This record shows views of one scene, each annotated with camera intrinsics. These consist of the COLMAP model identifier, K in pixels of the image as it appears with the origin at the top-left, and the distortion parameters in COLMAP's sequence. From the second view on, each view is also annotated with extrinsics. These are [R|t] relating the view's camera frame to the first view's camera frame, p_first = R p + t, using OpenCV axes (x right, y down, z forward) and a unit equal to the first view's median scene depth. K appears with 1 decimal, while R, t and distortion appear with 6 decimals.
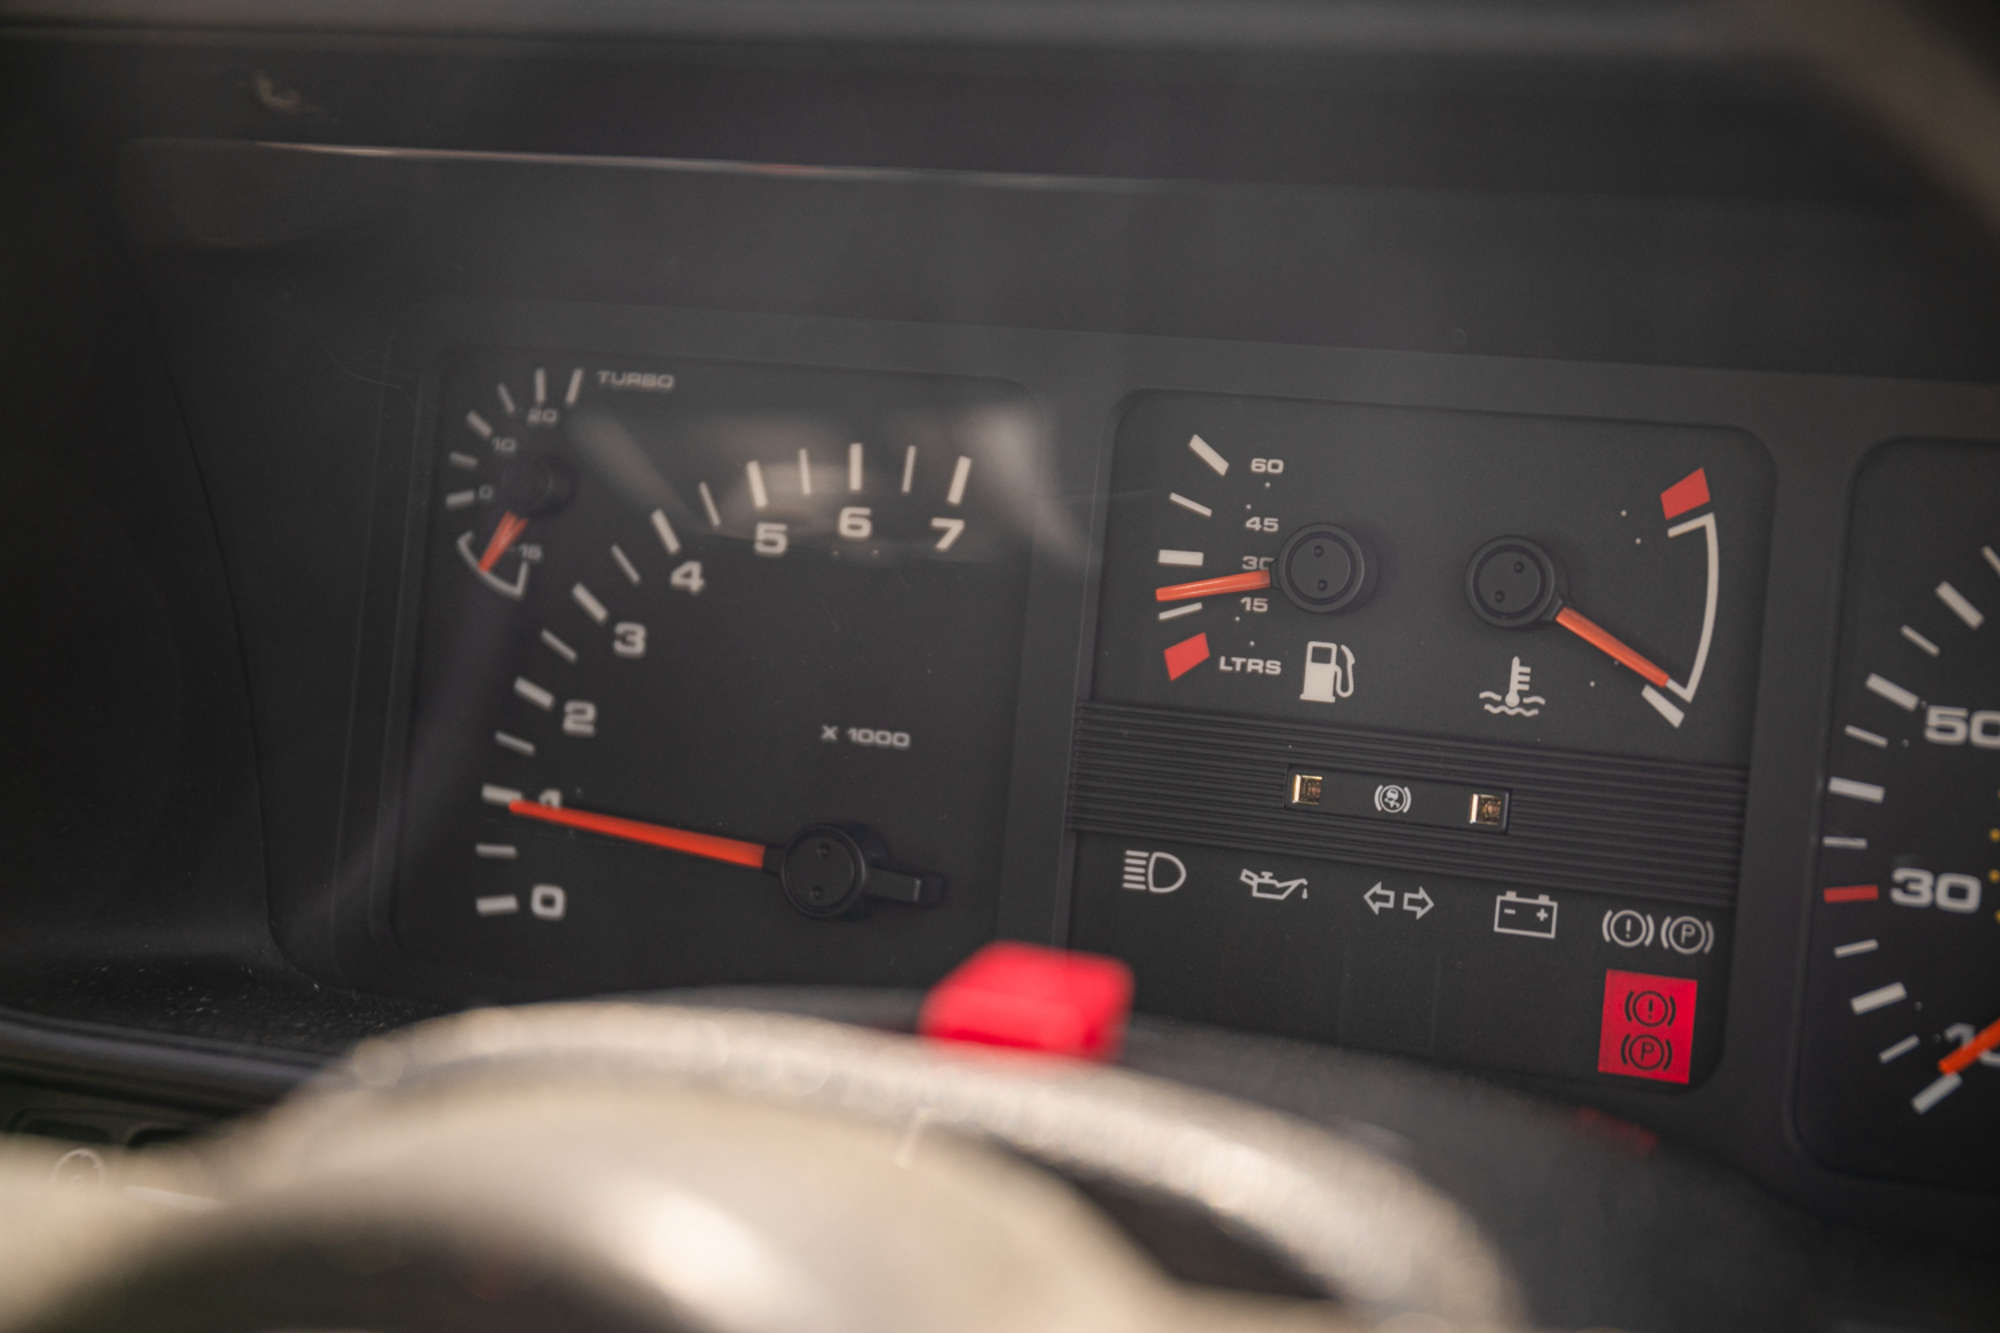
lens RADIAL K [[4006.0, 0, 993.0], [0, 4006.0, 657.2], [0, 0, 1]] dist [0.045681, 0.000000]
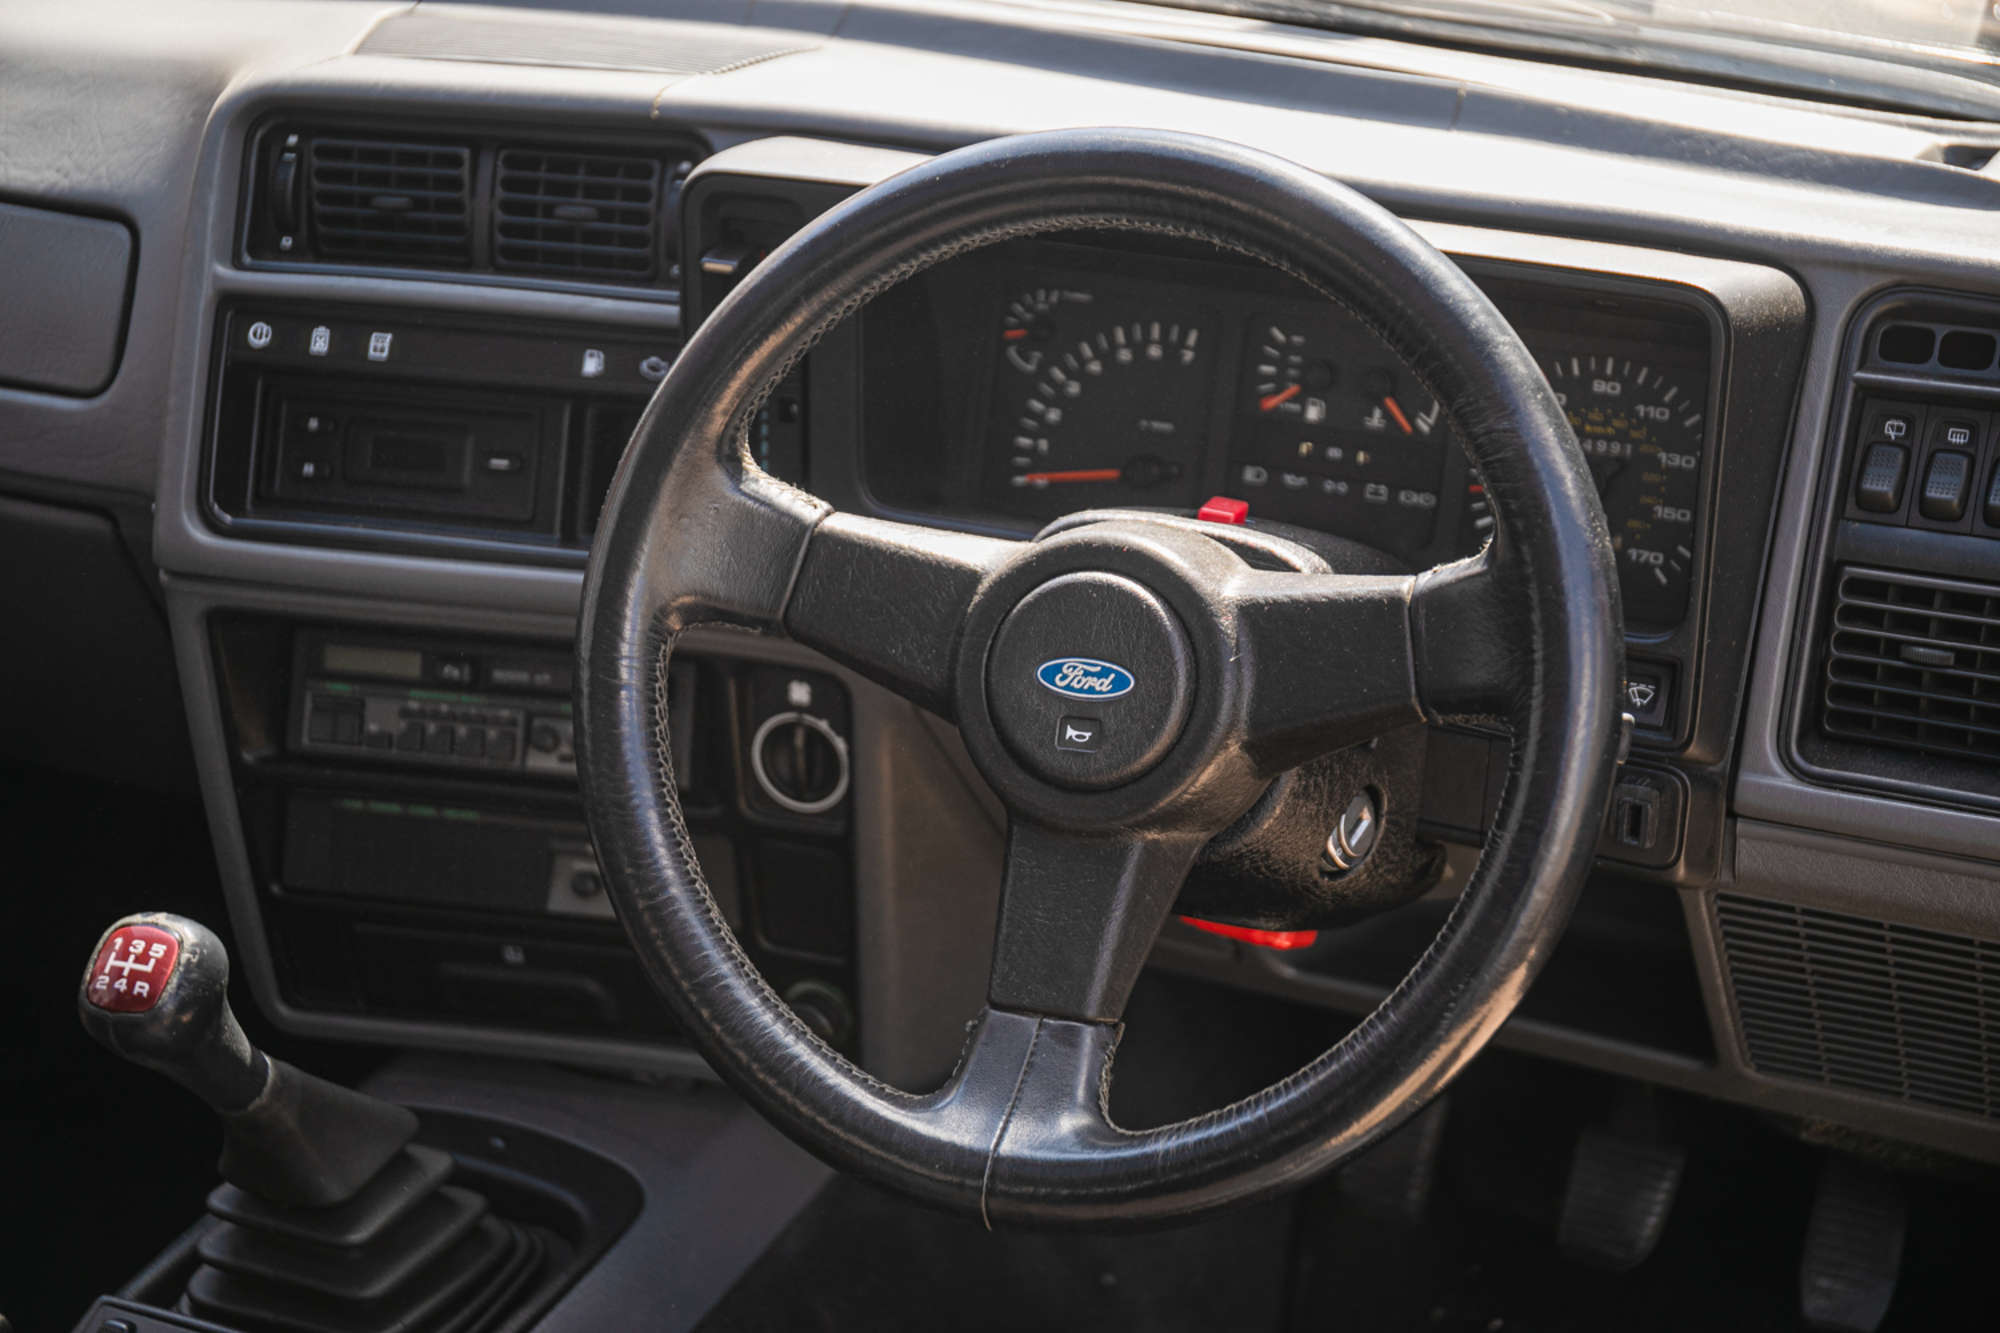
lens RADIAL K [[3464.8, 0, 997.4], [0, 3464.8, 671.5], [0, 0, 1]] dist [0.013652, 0.000000]
pose [[0.999148, 0.026598, -0.031550, -0.069893], [-0.022662, 0.992620, 0.119133, -0.110167], [0.034486, -0.118316, 0.992377, -1.672766]]
